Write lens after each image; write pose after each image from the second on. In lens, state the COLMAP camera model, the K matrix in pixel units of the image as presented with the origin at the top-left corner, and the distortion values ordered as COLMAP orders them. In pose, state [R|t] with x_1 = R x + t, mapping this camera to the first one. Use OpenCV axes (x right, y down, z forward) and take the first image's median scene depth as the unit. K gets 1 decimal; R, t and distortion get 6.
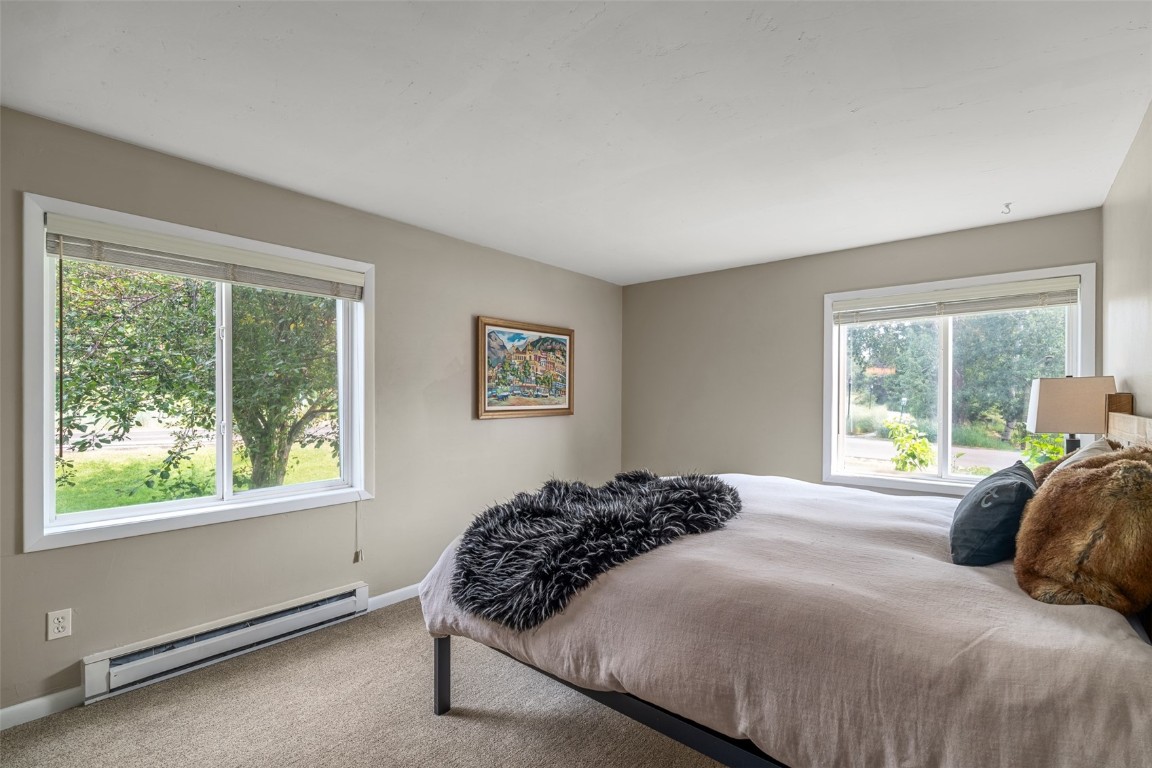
lens RADIAL K [[519.4, 0, 591.6], [0, 519.4, 396.5], [0, 0, 1]] dist [-0.002940, -0.000280]
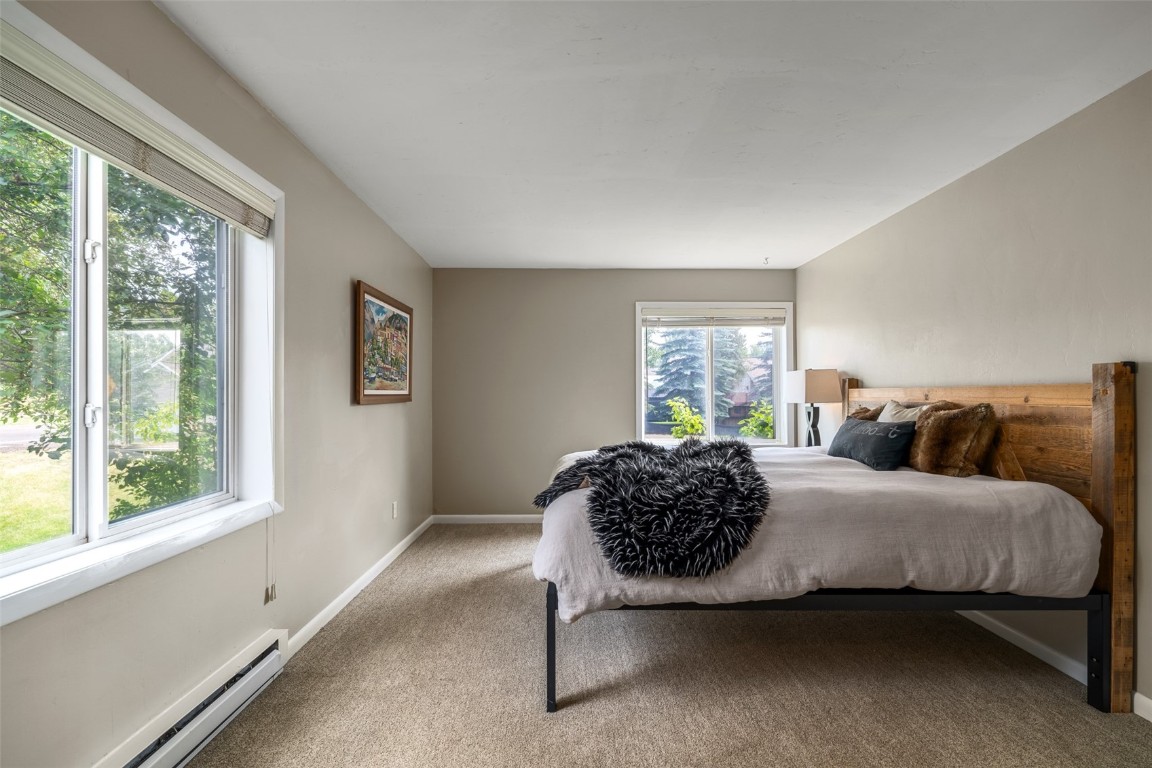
lens RADIAL K [[519.4, 0, 574.7], [0, 519.4, 387.2], [0, 0, 1]] dist [-0.002940, -0.000280]
pose [[0.761079, 0.008495, 0.648604, -0.609765], [0.001157, 0.999895, -0.014454, 0.034494], [-0.648658, 0.011751, 0.760989, 0.186295]]
